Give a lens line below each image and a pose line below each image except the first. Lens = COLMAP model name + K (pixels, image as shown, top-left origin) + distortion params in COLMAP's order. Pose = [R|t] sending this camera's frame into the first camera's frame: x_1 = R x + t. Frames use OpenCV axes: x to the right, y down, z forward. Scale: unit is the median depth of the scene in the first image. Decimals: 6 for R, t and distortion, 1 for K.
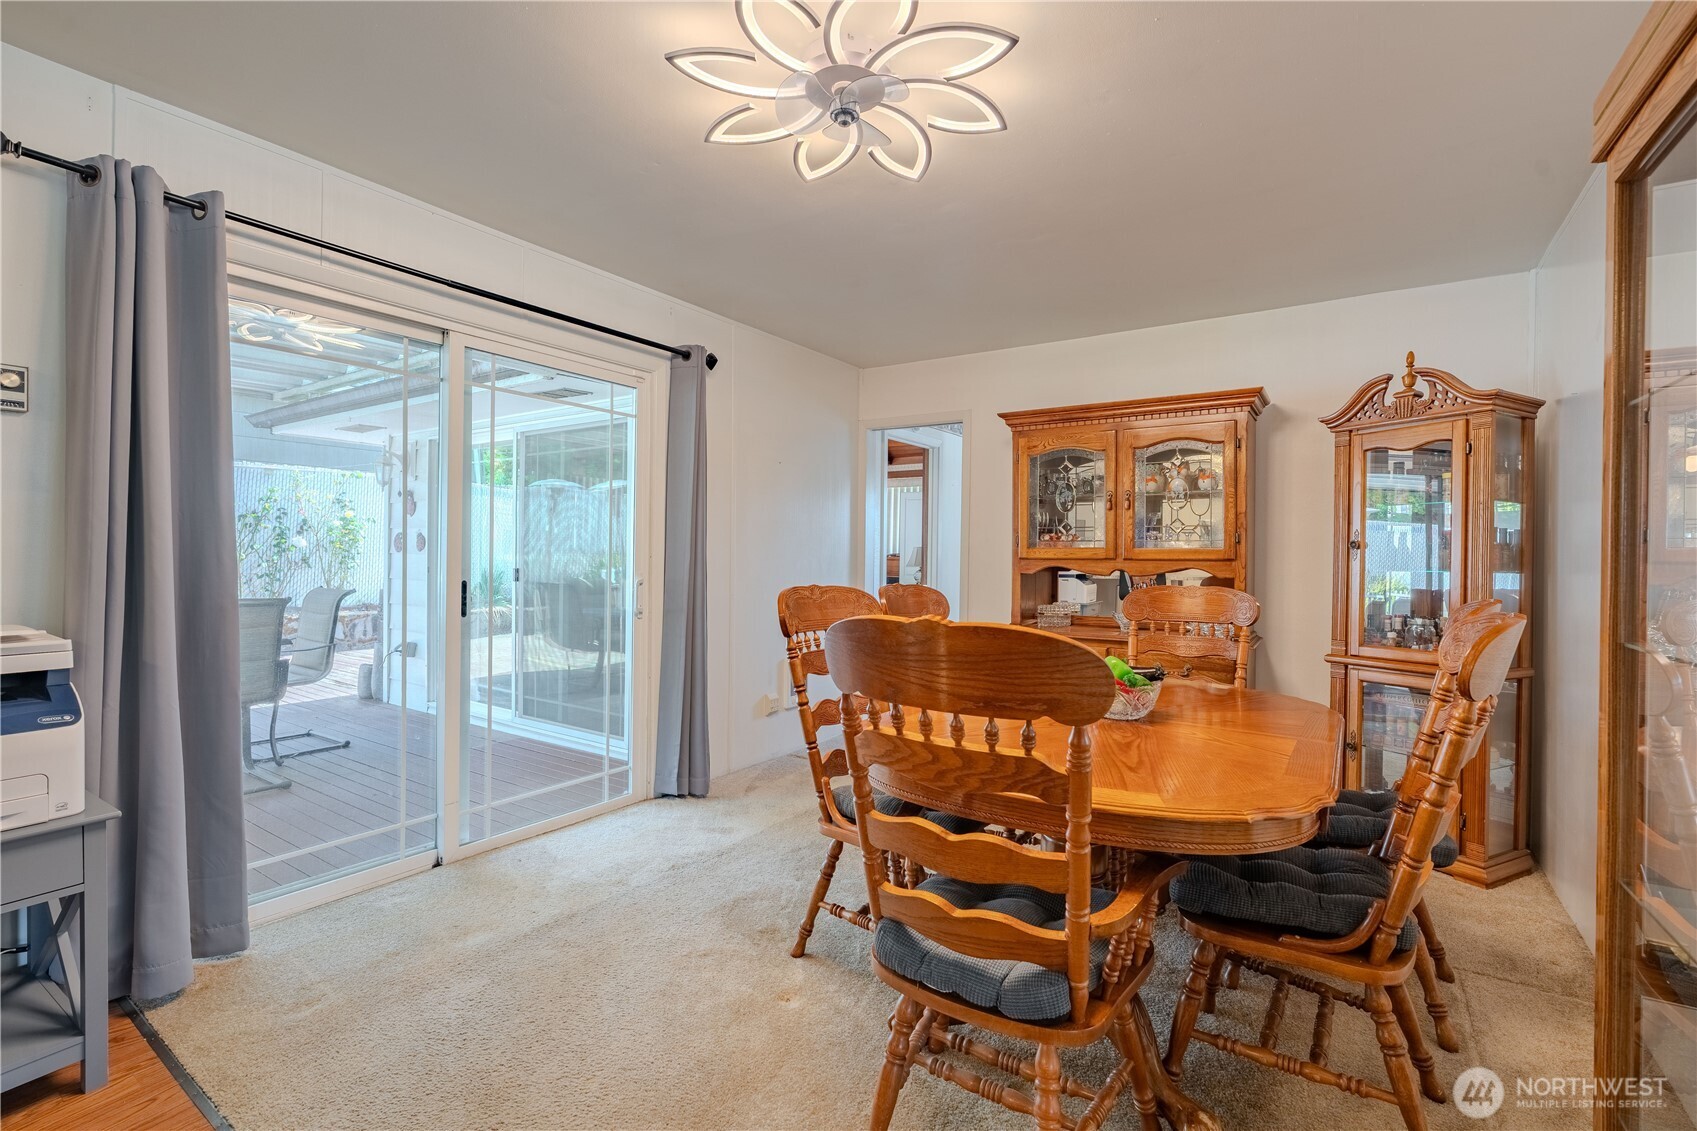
lens RADIAL K [[757.7, 0, 848.5], [0, 757.7, 565.5], [0, 0, 1]] dist [-0.008149, 0.000875]
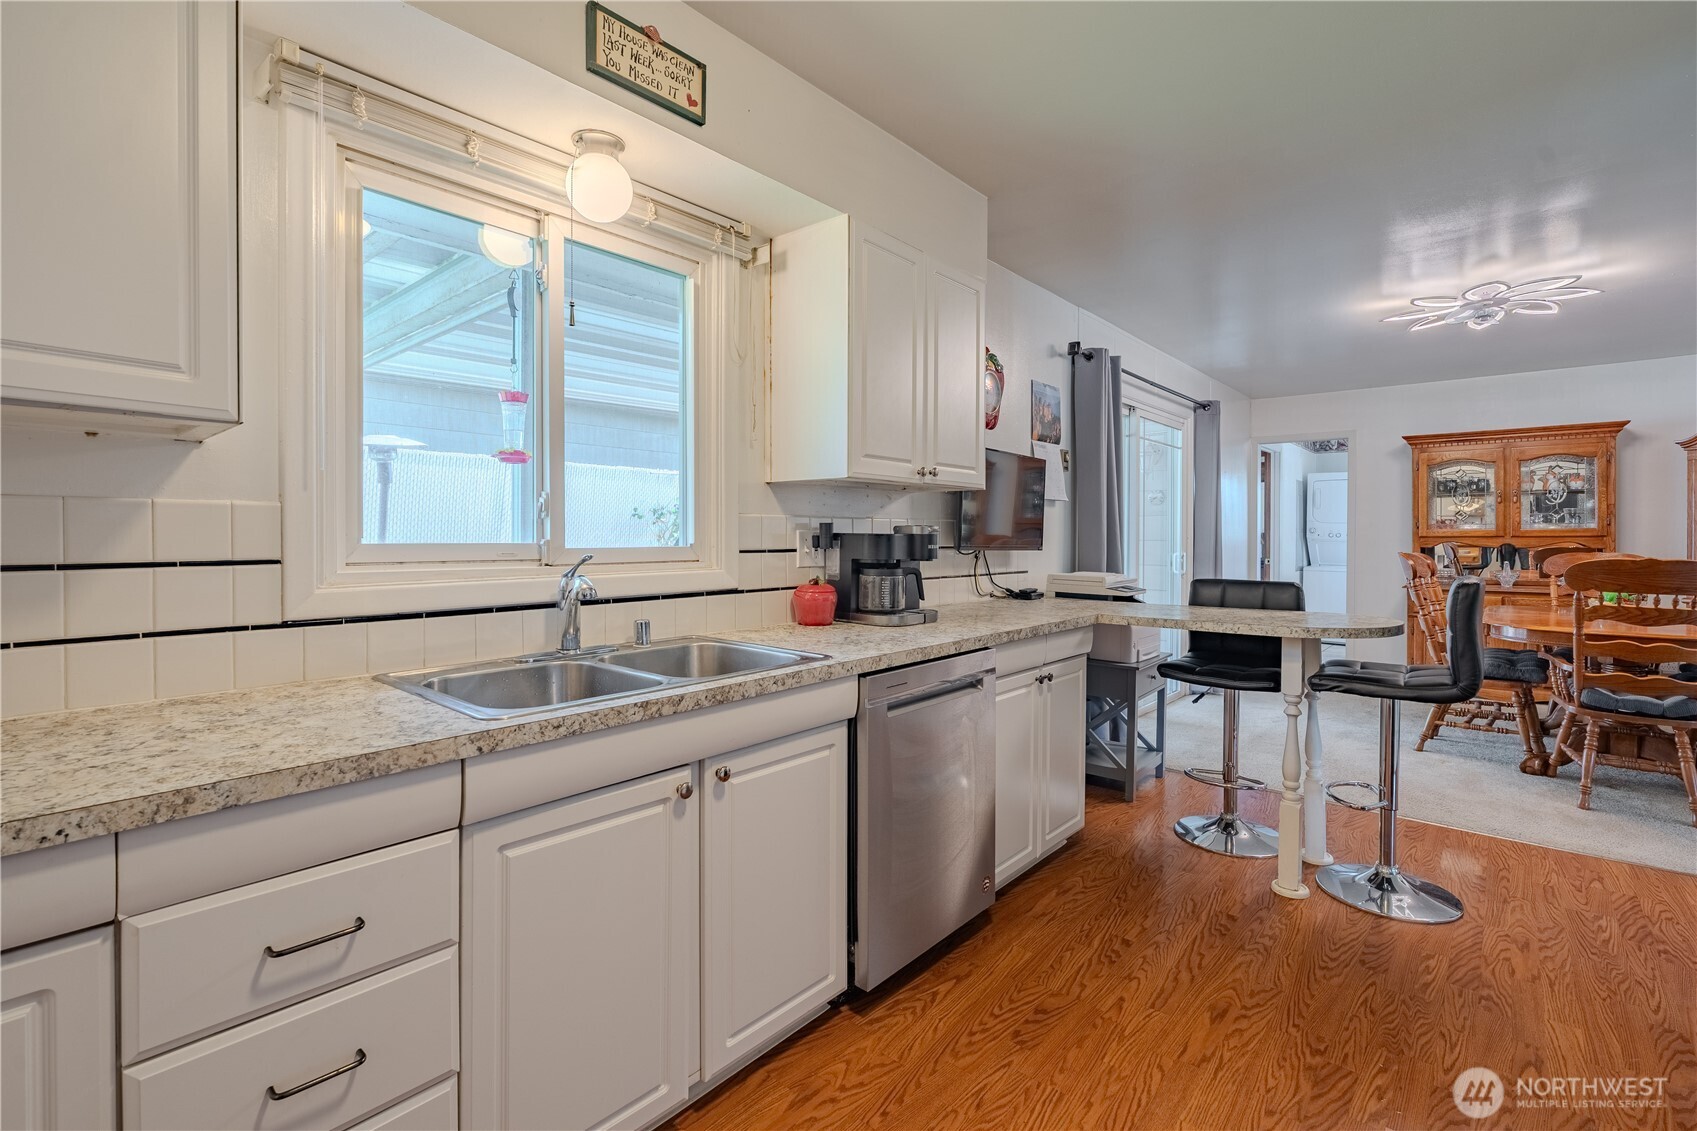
lens RADIAL K [[769.1, 0, 851.2], [0, 769.1, 543.0], [0, 0, 1]] dist [-0.006140, -0.000040]
pose [[0.993575, -0.008991, -0.112820, -0.970616], [0.008246, 0.999941, -0.007065, 0.005752], [0.112877, 0.006089, 0.993590, -0.807676]]
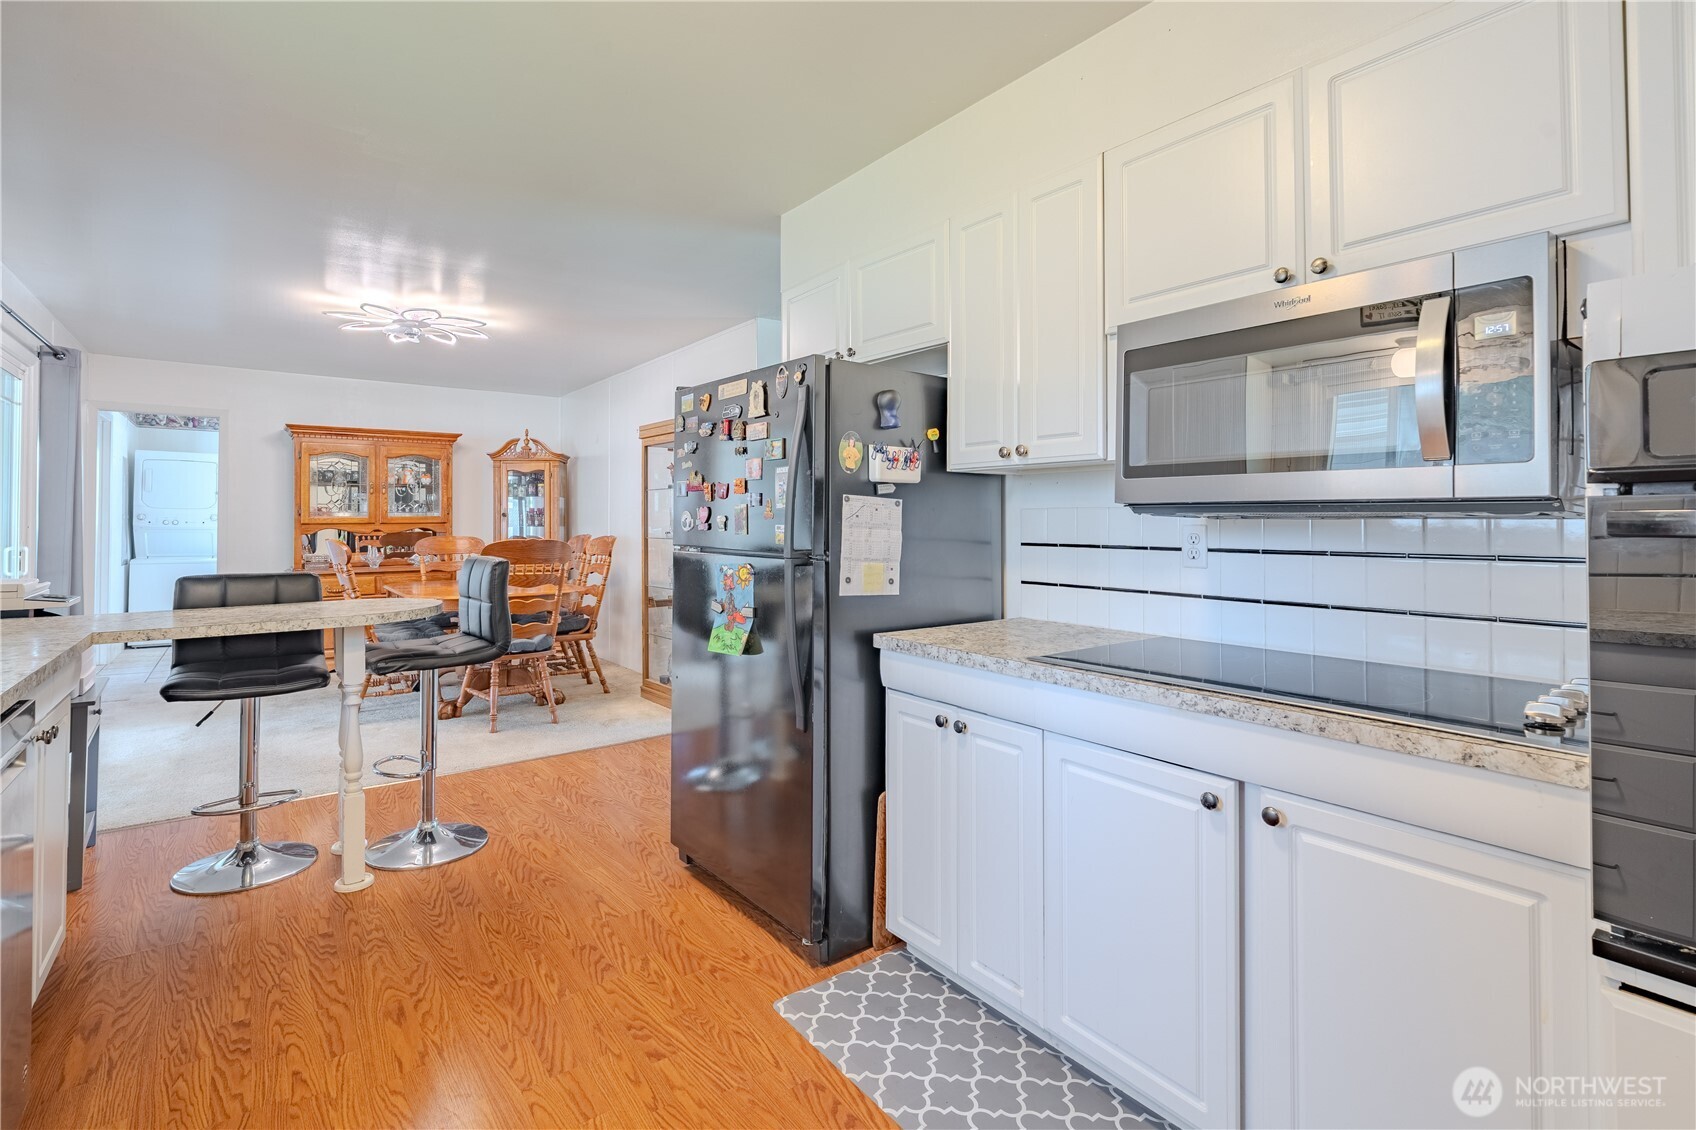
lens RADIAL K [[781.9, 0, 843.7], [0, 781.9, 505.3], [0, 0, 1]] dist [-0.001153, 0.000324]
pose [[0.318547, 0.007340, 0.947879, -1.248316], [0.020998, 0.999670, -0.014798, -0.001036], [-0.947674, 0.024617, 0.318288, -0.684527]]
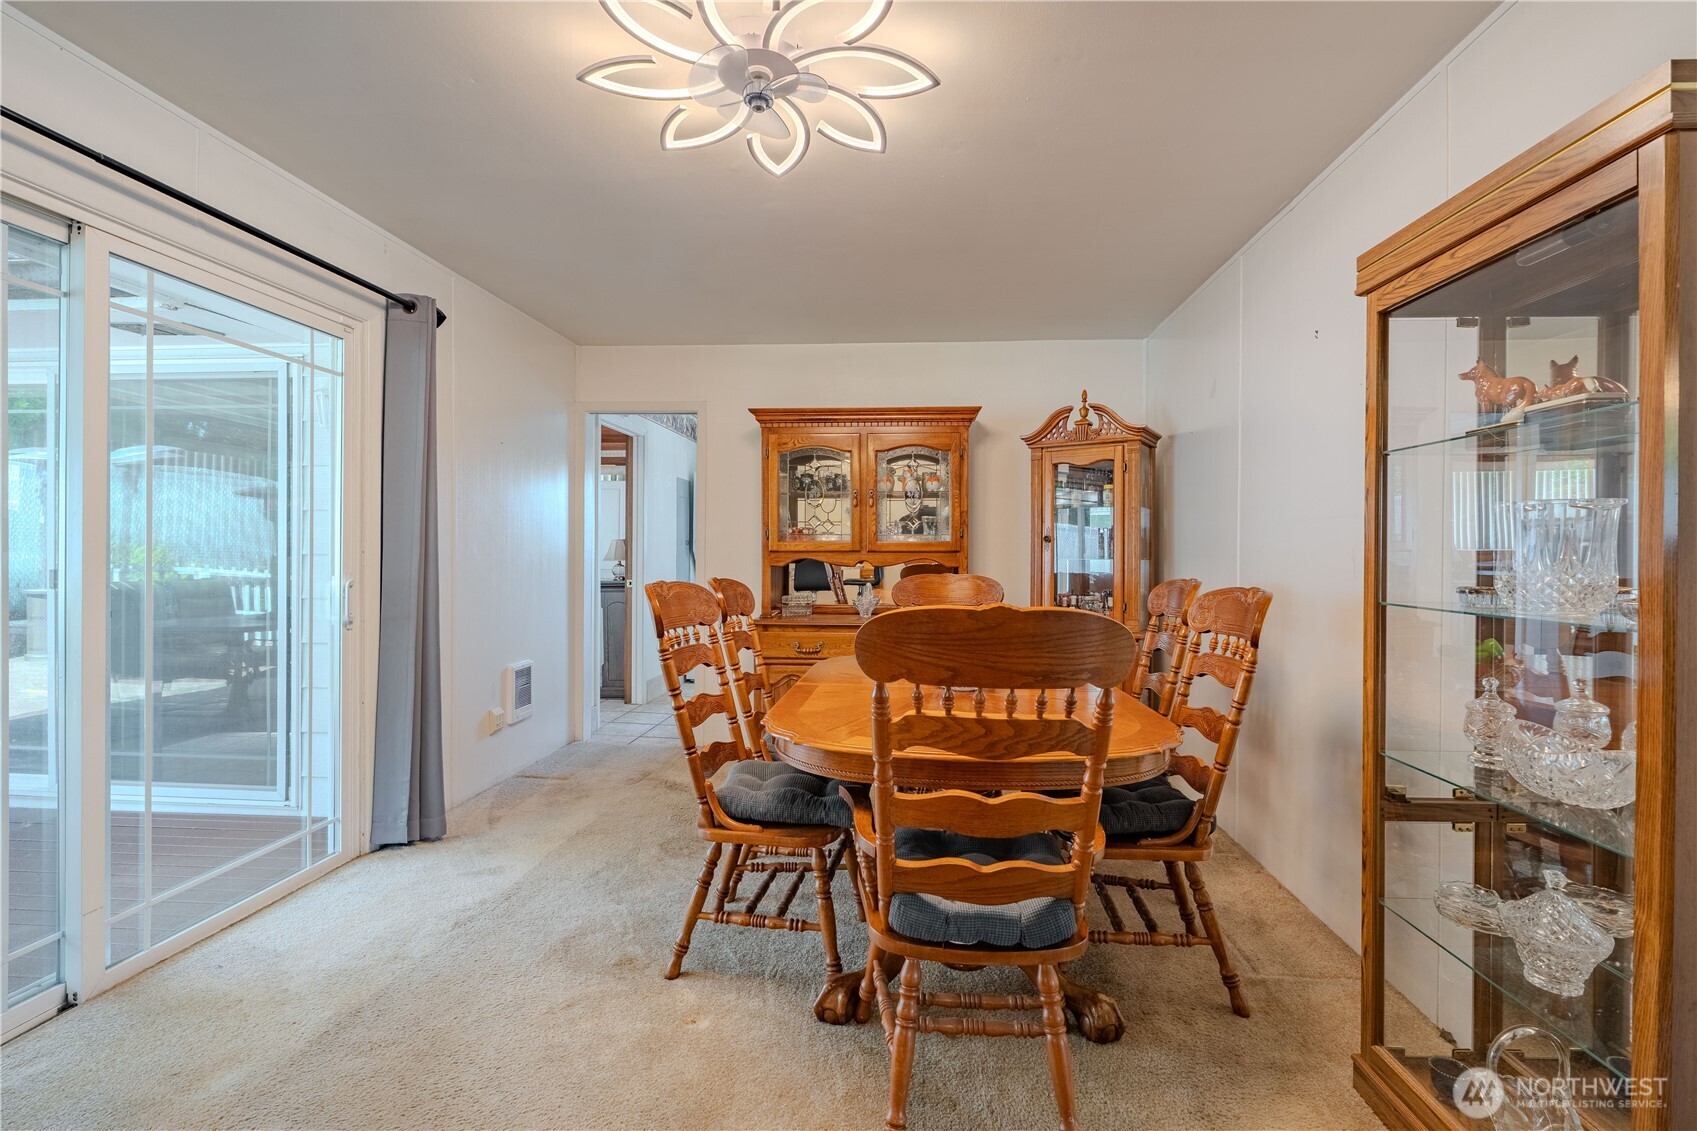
lens RADIAL K [[764.9, 0, 860.0], [0, 764.9, 559.6], [0, 0, 1]] dist [-0.004560, 0.000459]
pose [[0.869605, -0.011402, 0.493616, -0.258064], [0.010463, 0.999934, 0.004664, -0.002301], [-0.493637, 0.001109, 0.869667, 0.049621]]
